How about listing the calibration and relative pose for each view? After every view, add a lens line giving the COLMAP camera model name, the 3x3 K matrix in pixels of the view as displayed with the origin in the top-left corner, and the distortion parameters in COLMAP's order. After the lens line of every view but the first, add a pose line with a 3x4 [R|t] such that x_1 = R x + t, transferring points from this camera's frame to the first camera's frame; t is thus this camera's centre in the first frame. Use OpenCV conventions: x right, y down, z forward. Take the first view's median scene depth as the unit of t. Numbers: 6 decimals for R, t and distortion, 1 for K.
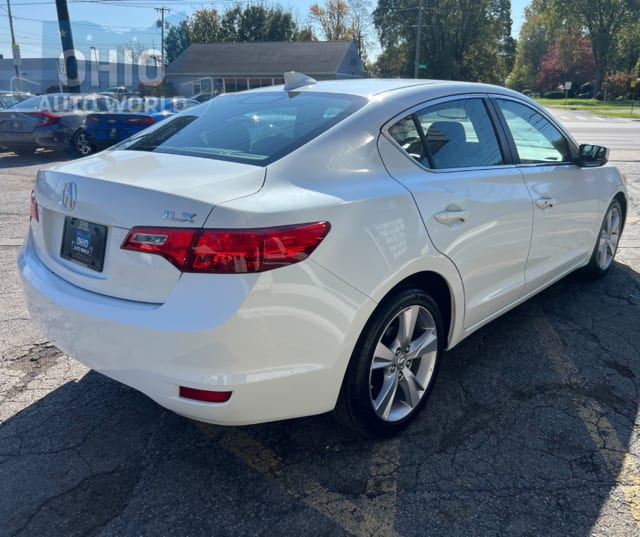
lens RADIAL K [[551.9, 0, 358.3], [0, 551.9, 268.5], [0, 0, 1]] dist [0.022935, 0.004703]
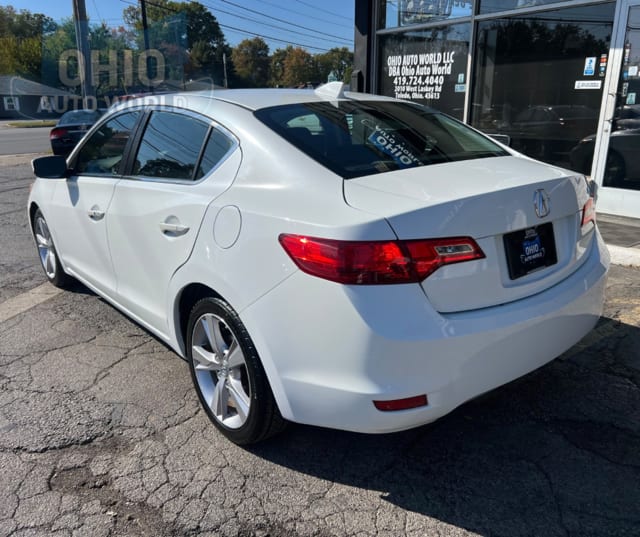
lens RADIAL K [[552.4, 0, 330.3], [0, 552.4, 265.5], [0, 0, 1]] dist [0.013009, 0.003455]
pose [[0.165272, -0.279880, 0.945702, -0.927519], [0.300071, 0.927698, 0.222111, -0.216476], [-0.939491, 0.247068, 0.237307, 0.678204]]
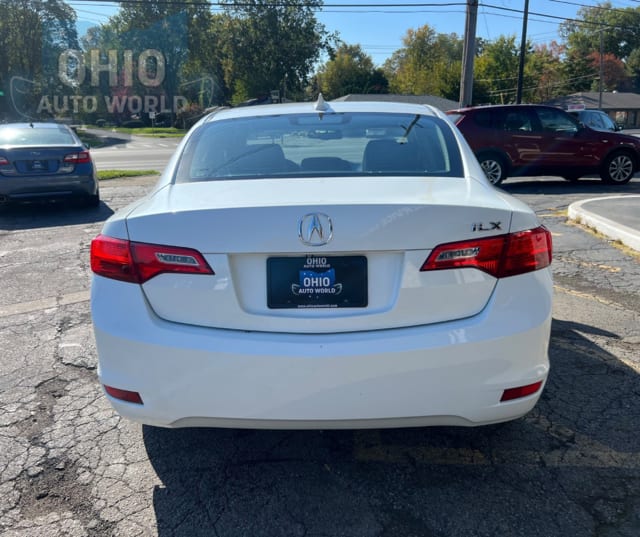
lens RADIAL K [[557.9, 0, 318.6], [0, 557.9, 258.2], [0, 0, 1]] dist [0.013228, 0.007601]
pose [[0.778740, -0.160532, 0.606460, -0.621645], [0.201870, 0.979412, 0.000037, -0.050828], [-0.593981, 0.122397, 0.795114, 0.182319]]
